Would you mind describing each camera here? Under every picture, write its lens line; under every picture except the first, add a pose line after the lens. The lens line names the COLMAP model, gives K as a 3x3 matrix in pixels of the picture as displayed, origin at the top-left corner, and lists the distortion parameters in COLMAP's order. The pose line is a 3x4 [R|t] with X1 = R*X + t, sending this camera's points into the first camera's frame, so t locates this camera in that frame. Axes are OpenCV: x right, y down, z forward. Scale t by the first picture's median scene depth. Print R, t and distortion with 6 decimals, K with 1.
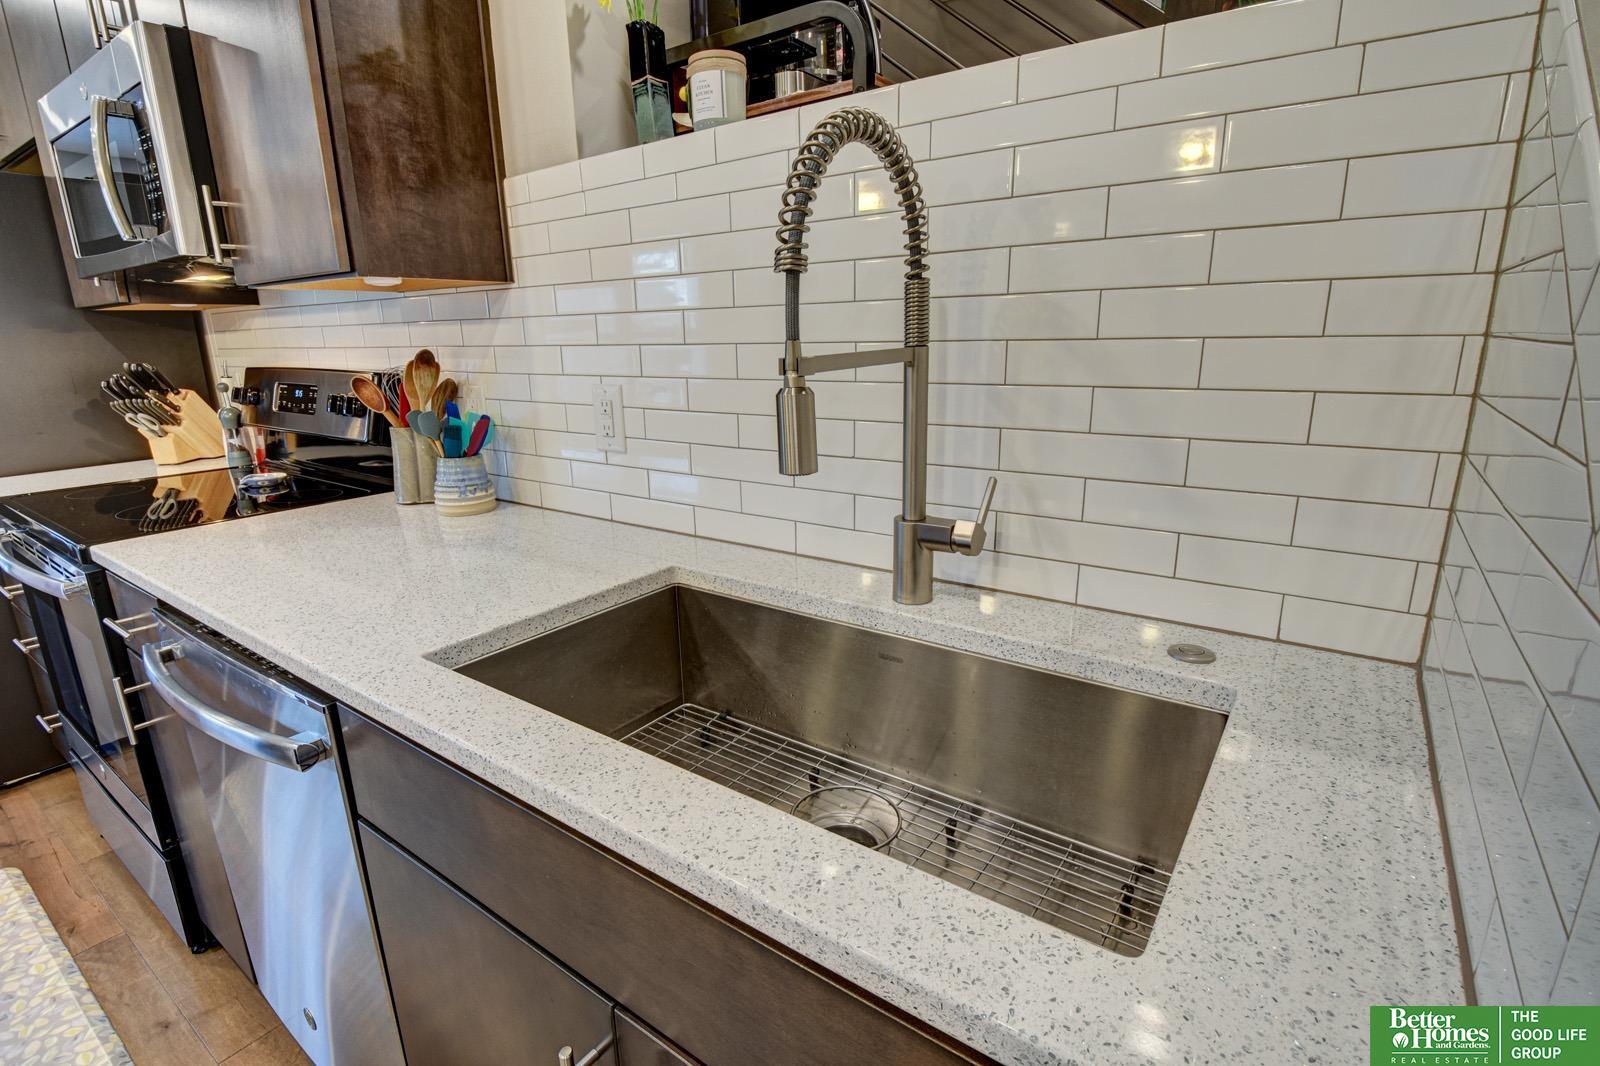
lens RADIAL K [[768.1, 0, 816.3], [0, 768.1, 538.1], [0, 0, 1]] dist [-0.001079, -0.000709]
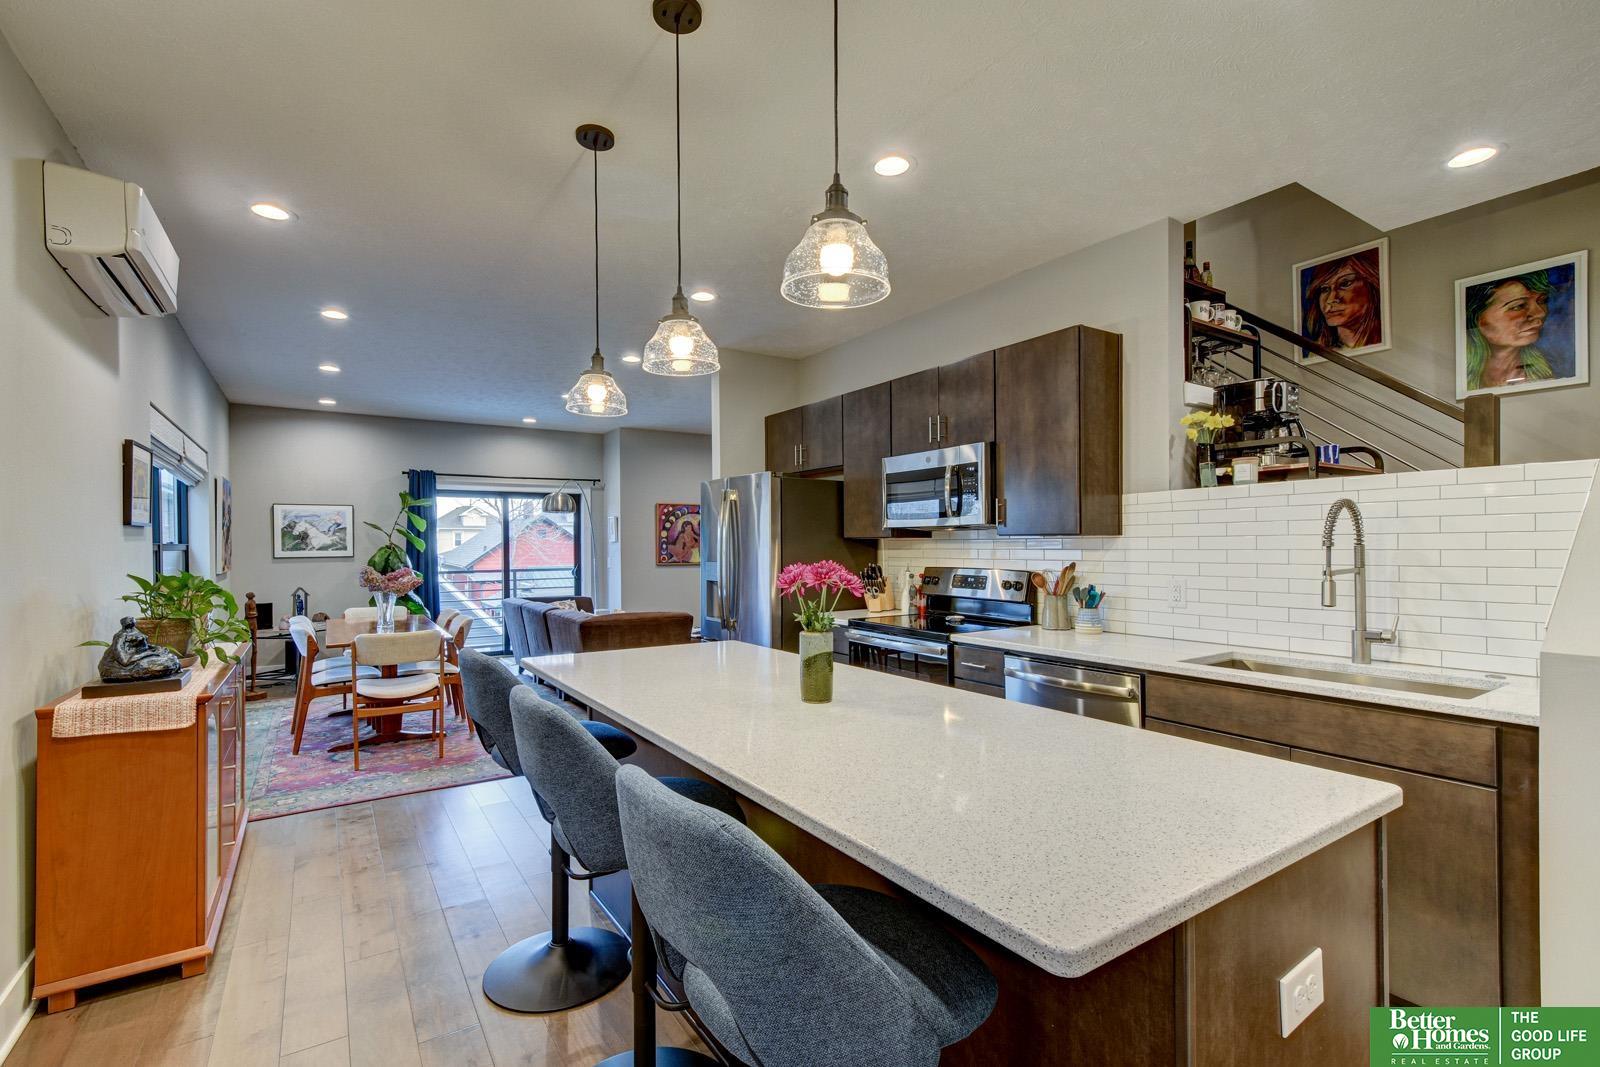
lens RADIAL K [[740.0, 0, 794.6], [0, 740.0, 539.2], [0, 0, 1]] dist [0.016012, -0.000687]
pose [[0.935675, 0.011759, -0.352667, -0.596041], [-0.103484, 0.964643, -0.242394, 0.371803], [0.337348, 0.263297, 0.903809, -1.551451]]
